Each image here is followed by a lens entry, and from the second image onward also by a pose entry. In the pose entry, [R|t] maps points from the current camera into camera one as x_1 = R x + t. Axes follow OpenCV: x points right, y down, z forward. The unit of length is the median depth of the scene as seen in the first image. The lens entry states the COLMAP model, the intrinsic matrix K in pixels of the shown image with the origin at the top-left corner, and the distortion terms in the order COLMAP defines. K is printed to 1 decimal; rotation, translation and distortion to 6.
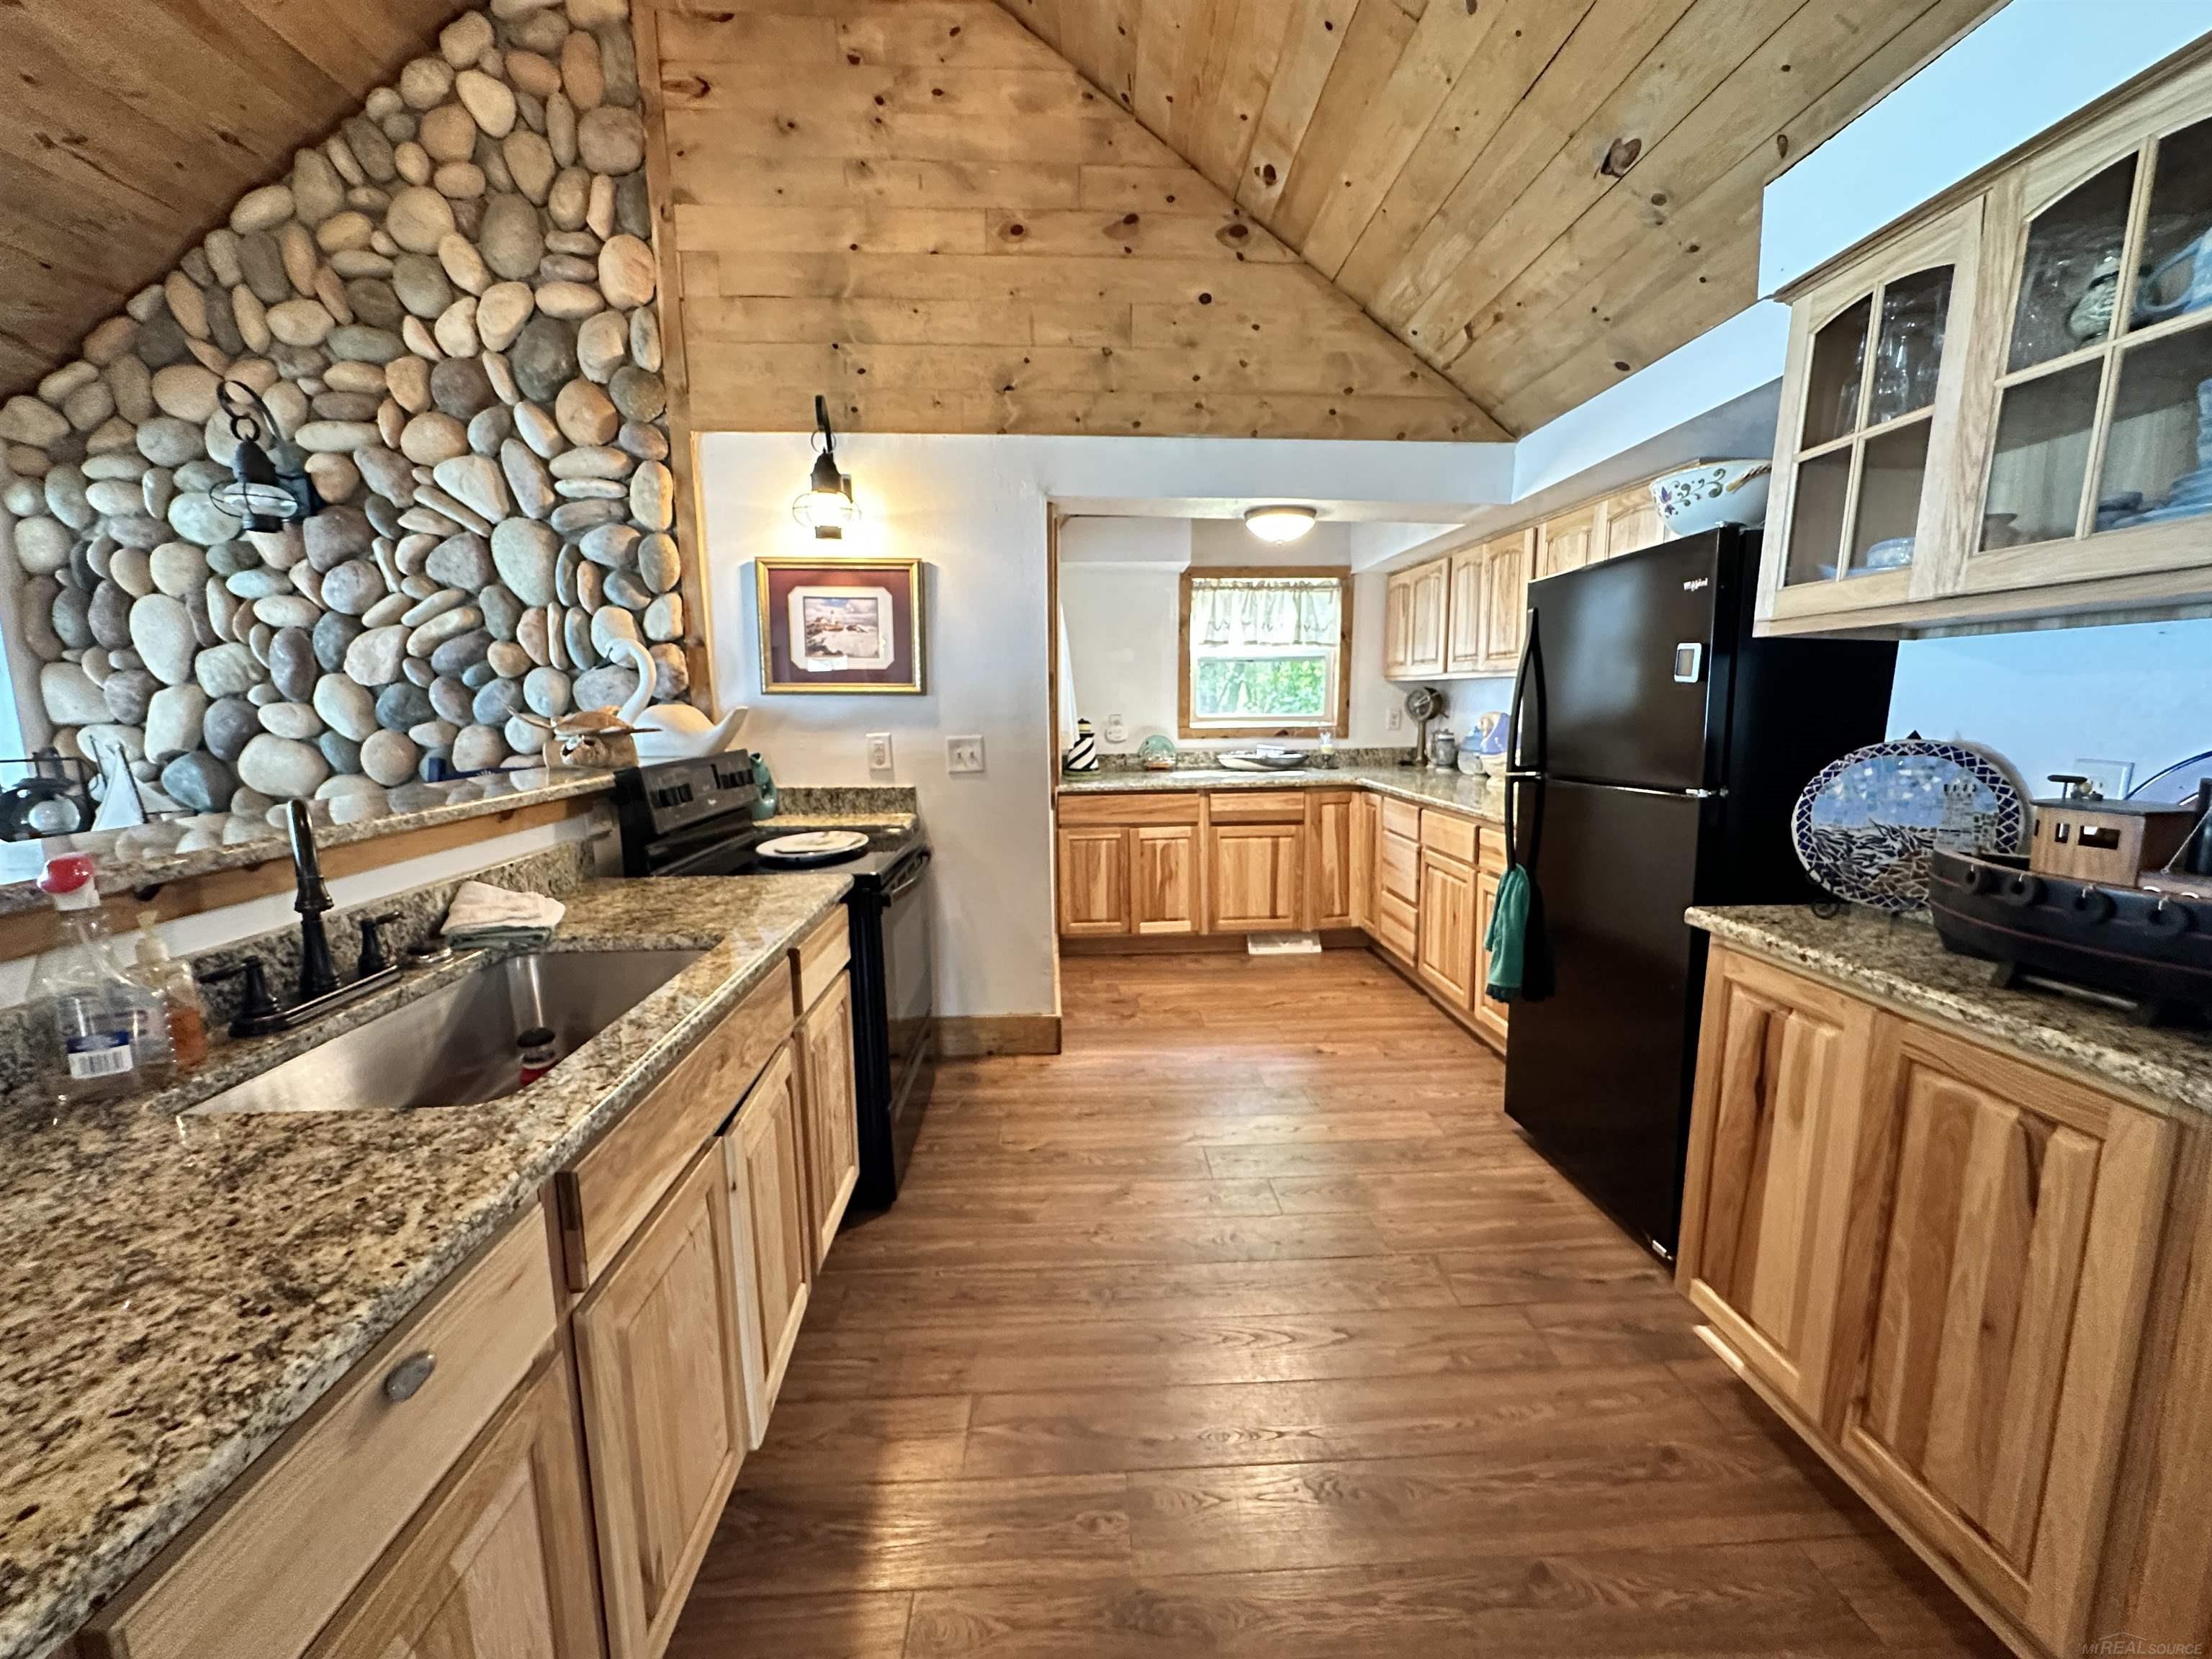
lens RADIAL K [[887.6, 0, 1103.0], [0, 887.6, 831.4], [0, 0, 1]] dist [-0.004472, 0.000812]
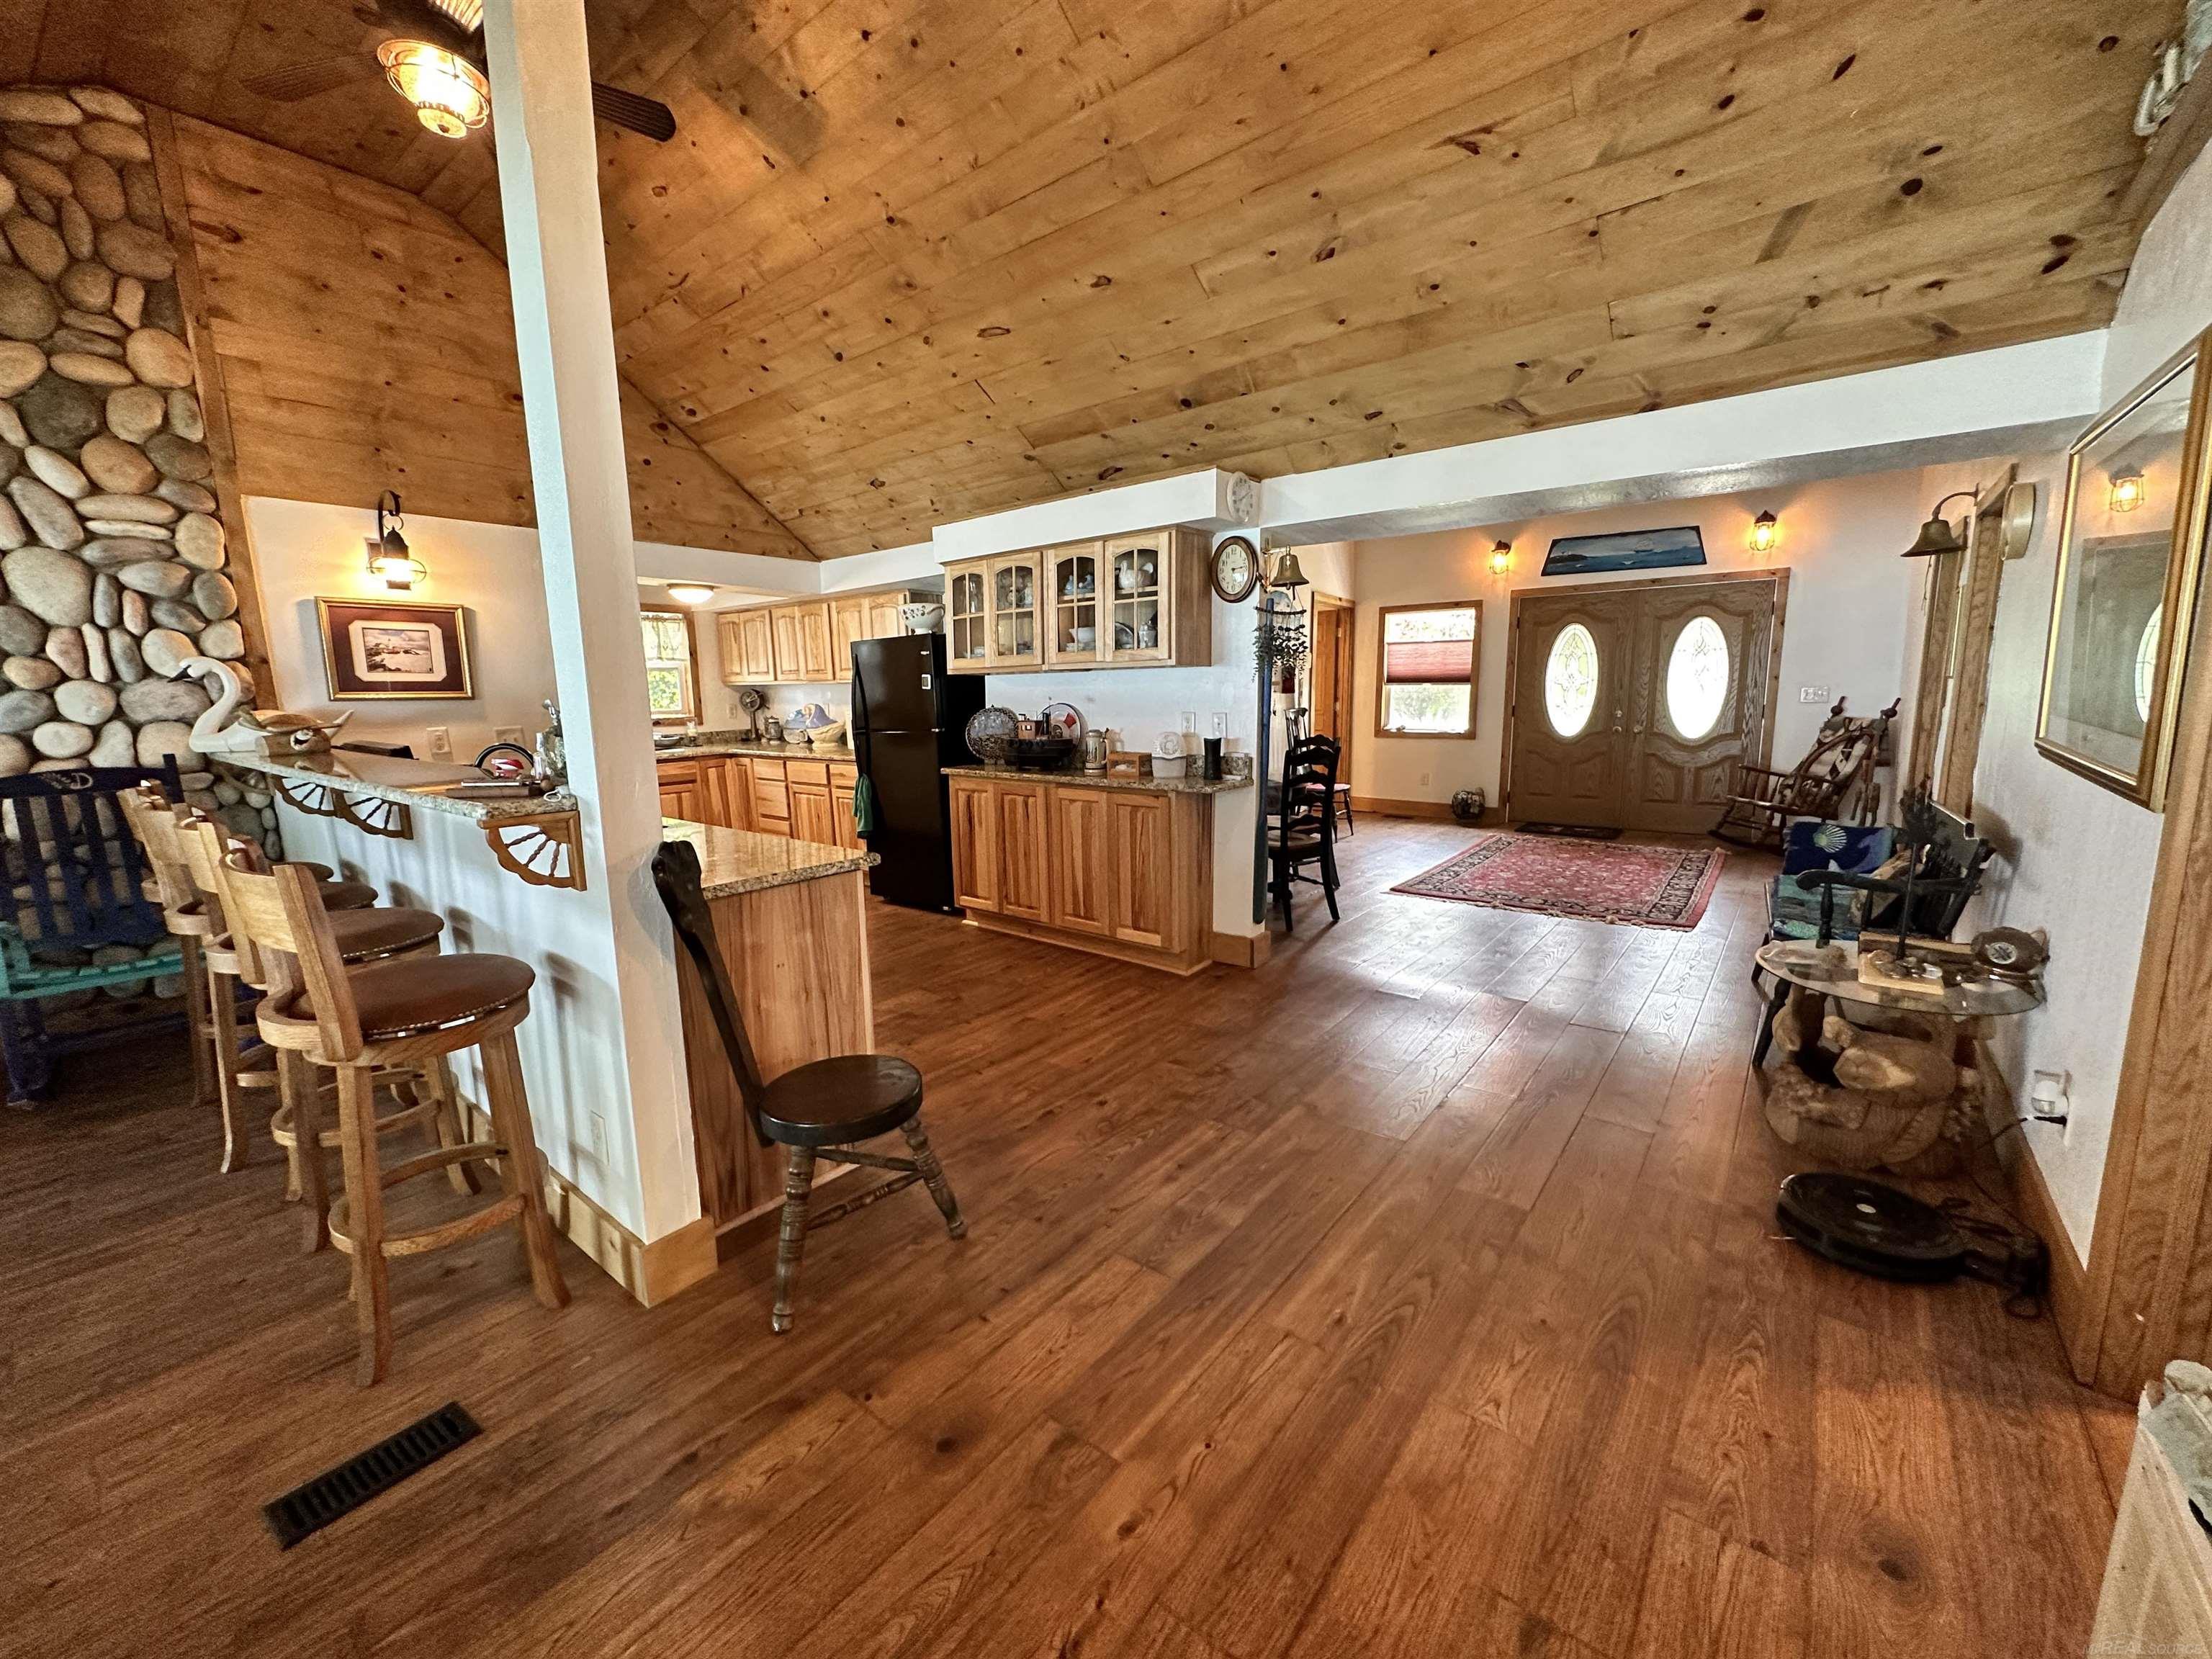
lens RADIAL K [[887.6, 0, 1101.7], [0, 887.6, 832.2], [0, 0, 1]] dist [-0.004472, 0.000812]
pose [[0.660421, -0.127494, 0.739993, -0.646785], [0.124235, 0.990451, 0.059770, 0.103952], [-0.740547, 0.052460, 0.669953, -0.731098]]
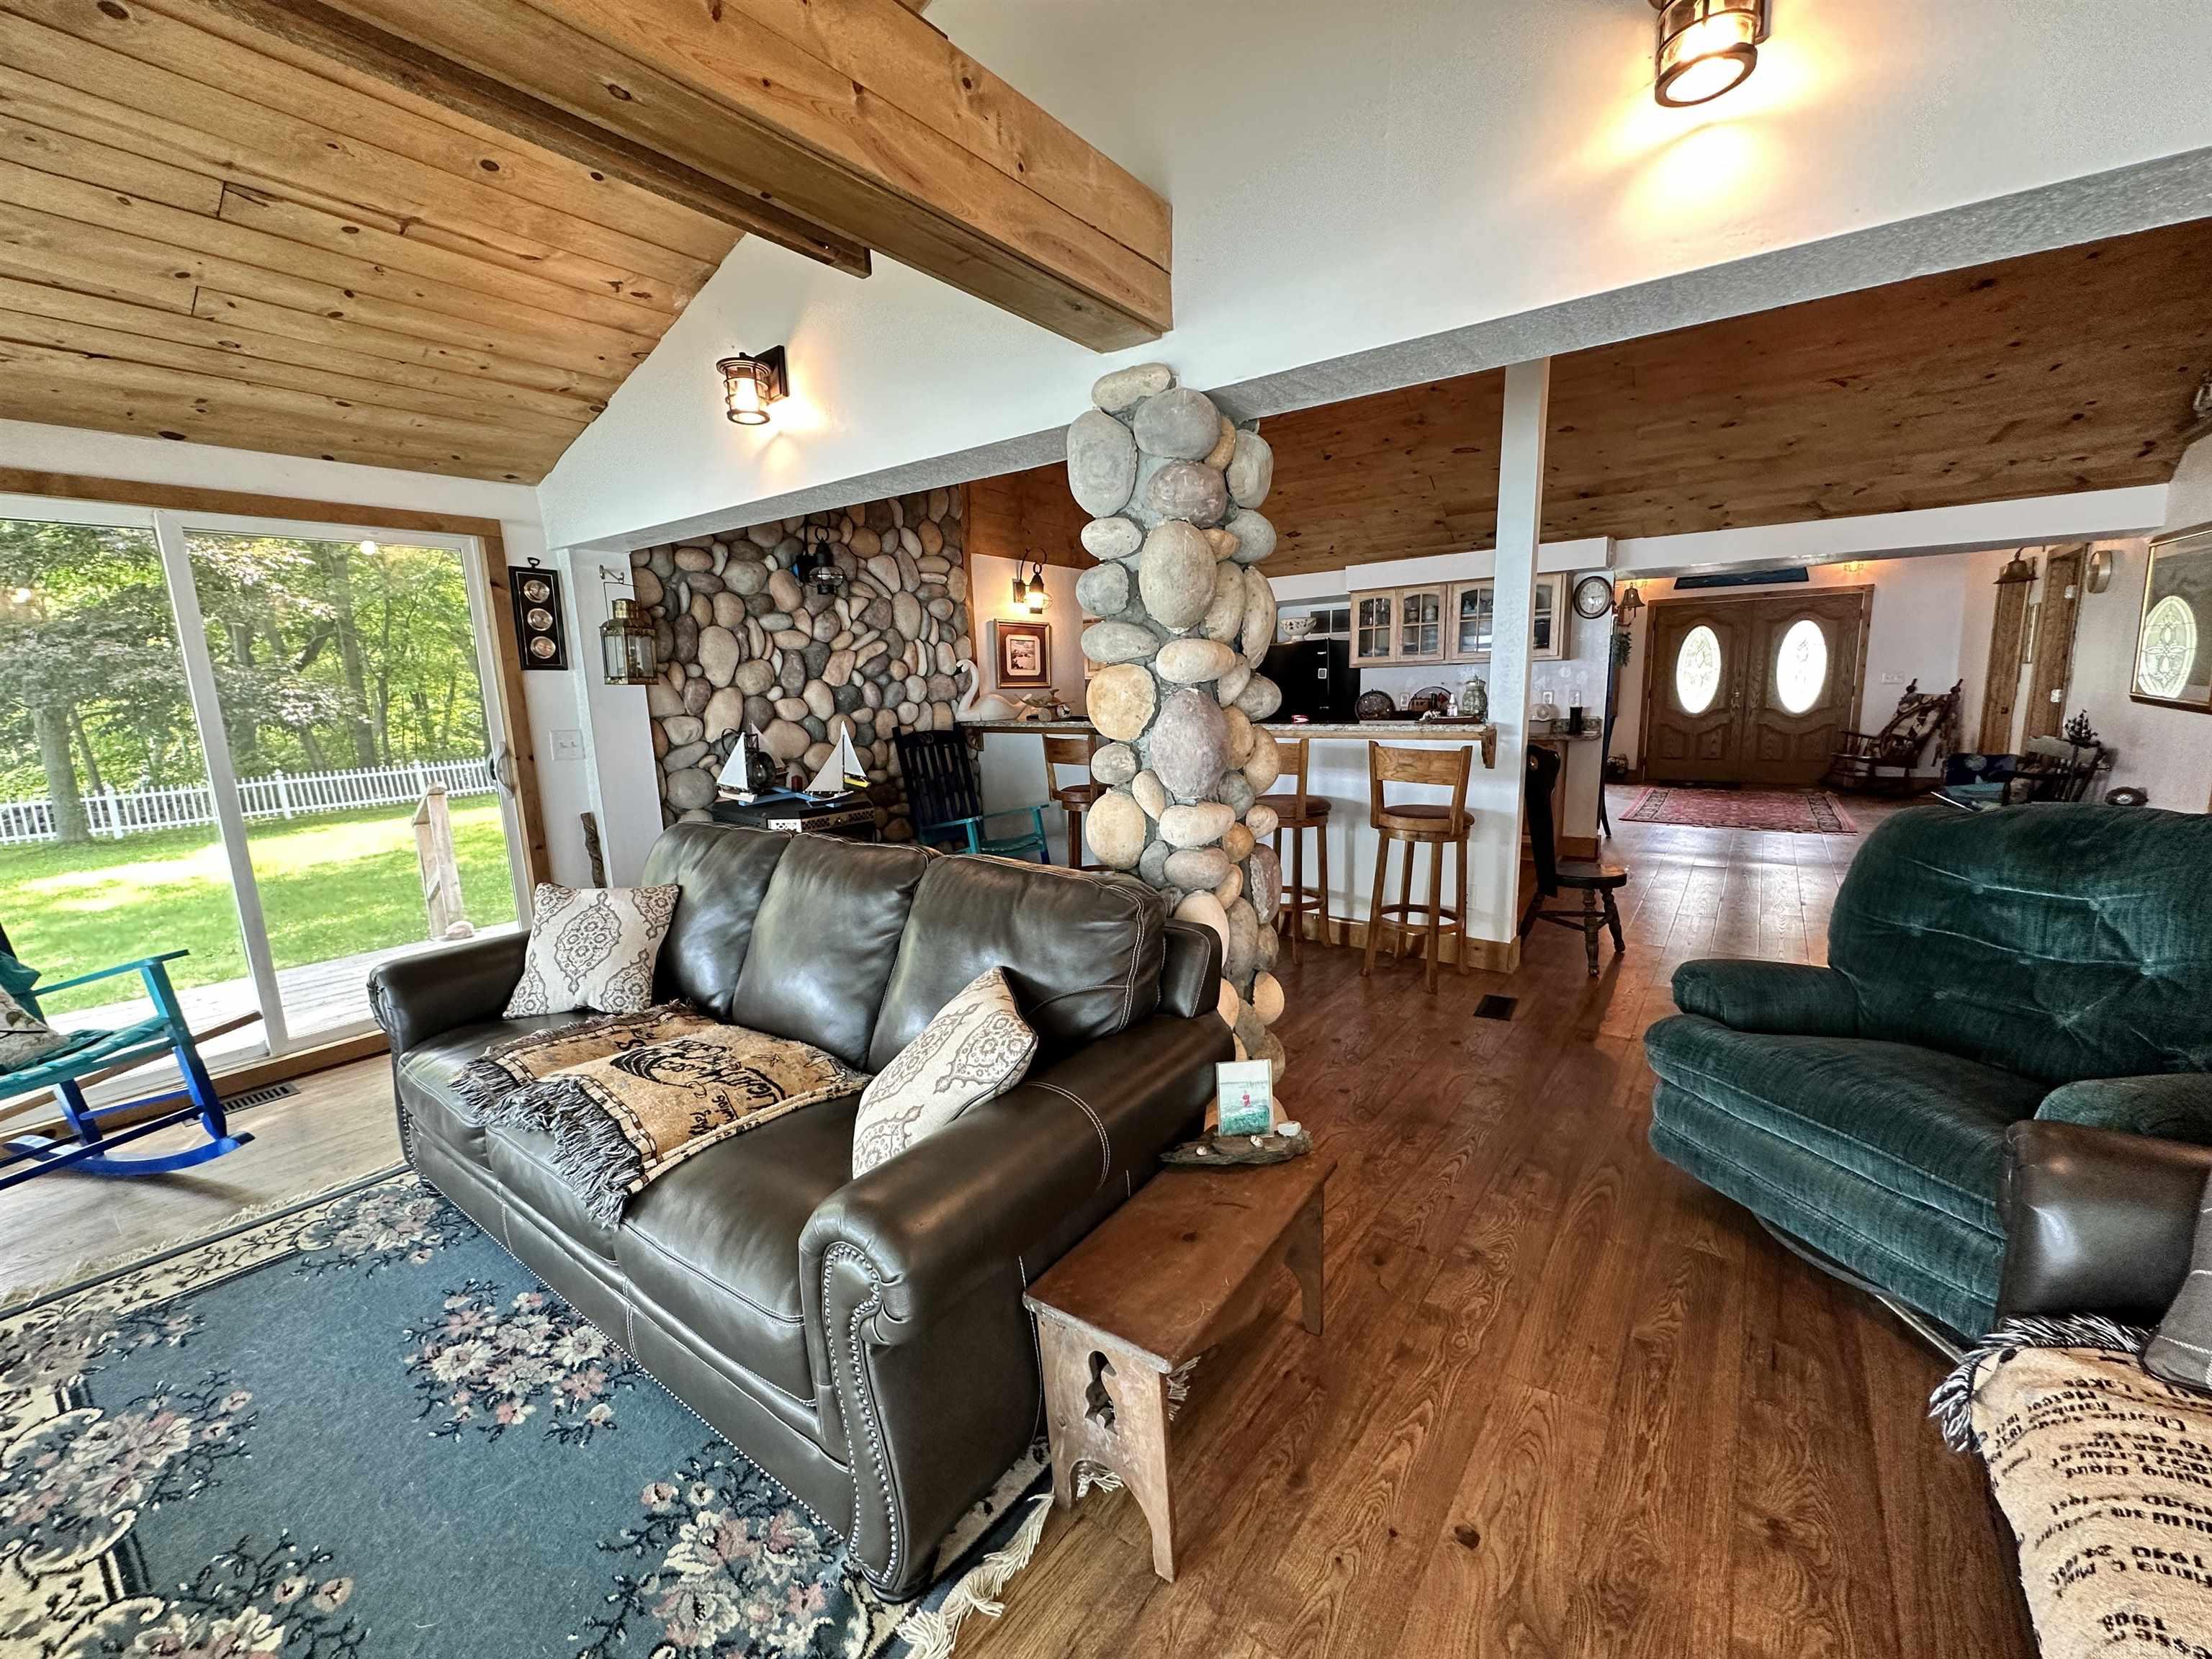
lens RADIAL K [[887.6, 0, 1093.1], [0, 887.6, 838.5], [0, 0, 1]] dist [-0.004472, 0.000812]
pose [[0.630560, -0.144438, 0.762582, -1.863821], [0.138742, 0.987682, 0.072351, 0.061739], [-0.763639, 0.060181, 0.642833, -0.414070]]
